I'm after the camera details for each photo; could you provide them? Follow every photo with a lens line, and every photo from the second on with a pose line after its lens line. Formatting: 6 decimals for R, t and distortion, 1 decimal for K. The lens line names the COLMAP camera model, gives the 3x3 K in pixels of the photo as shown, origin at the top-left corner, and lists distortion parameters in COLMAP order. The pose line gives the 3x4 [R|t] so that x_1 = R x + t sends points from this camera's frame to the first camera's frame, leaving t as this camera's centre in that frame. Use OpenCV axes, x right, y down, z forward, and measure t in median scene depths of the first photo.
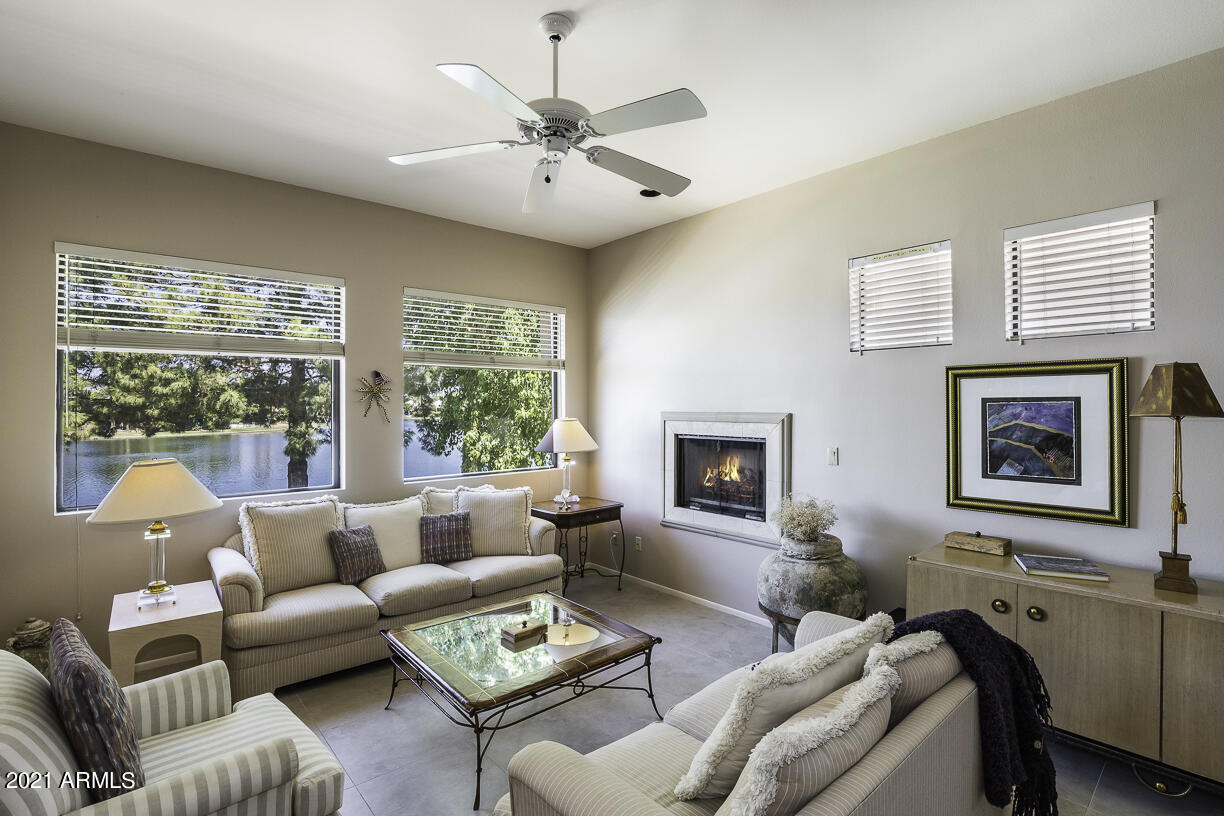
lens RADIAL K [[567.3, 0, 618.0], [0, 567.3, 403.9], [0, 0, 1]] dist [-0.025055, 0.000364]
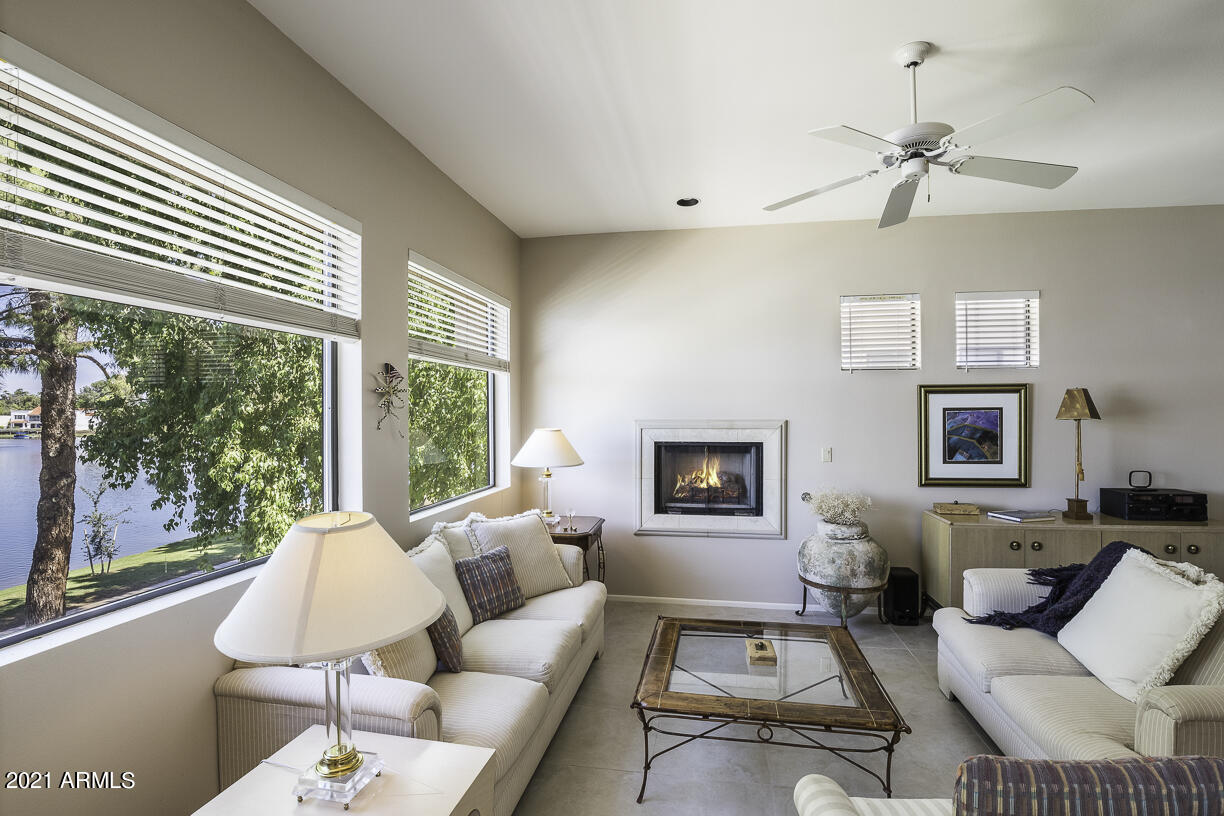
lens RADIAL K [[567.3, 0, 615.8], [0, 567.3, 409.9], [0, 0, 1]] dist [-0.025055, 0.000364]
pose [[0.784706, 0.004651, 0.619851, -0.661566], [-0.000414, 0.999976, -0.006980, 0.004004], [-0.619869, 0.005221, 0.784688, 0.291197]]
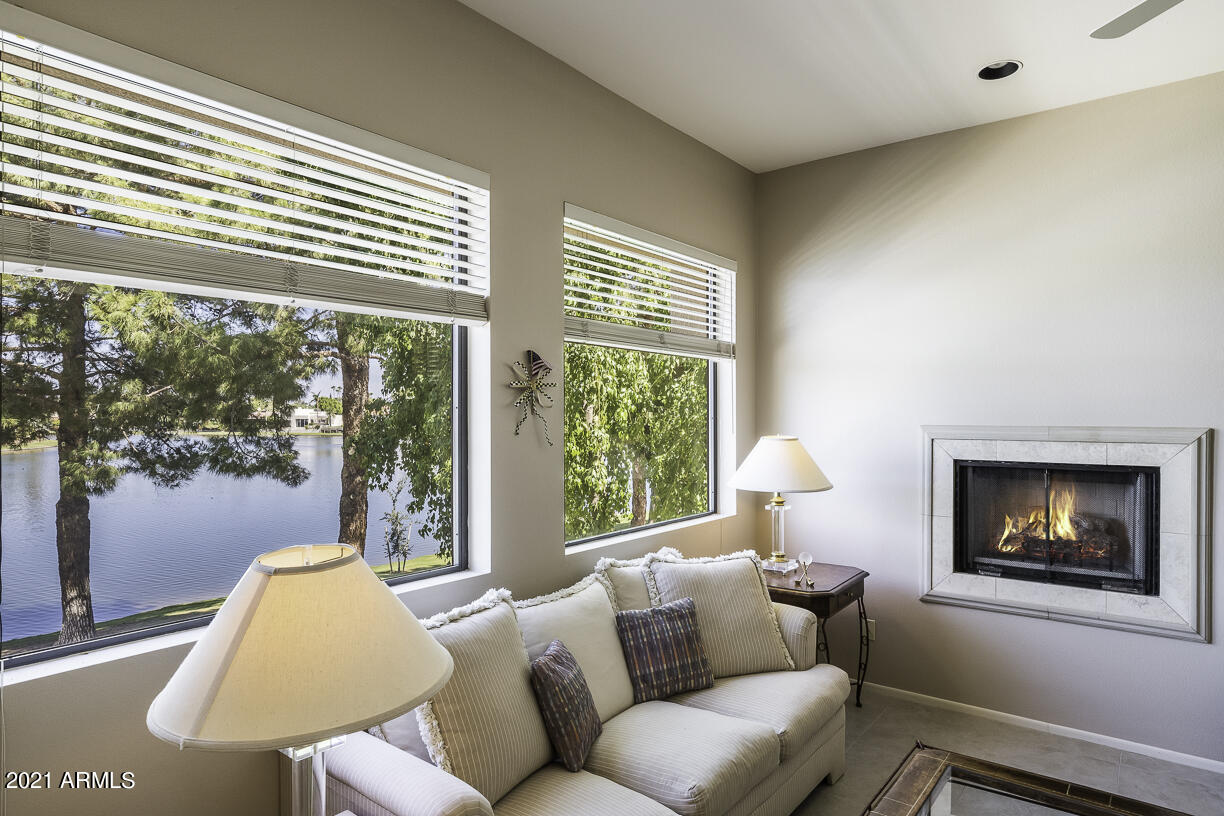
lens RADIAL K [[709.3, 0, 617.6], [0, 709.3, 414.9], [0, 0, 1]] dist [-0.013193, 0.005905]
pose [[0.981600, 0.003694, 0.190911, -0.493603], [-0.003717, 0.999993, -0.000237, 0.003630], [-0.190911, -0.000477, 0.981607, 0.324140]]
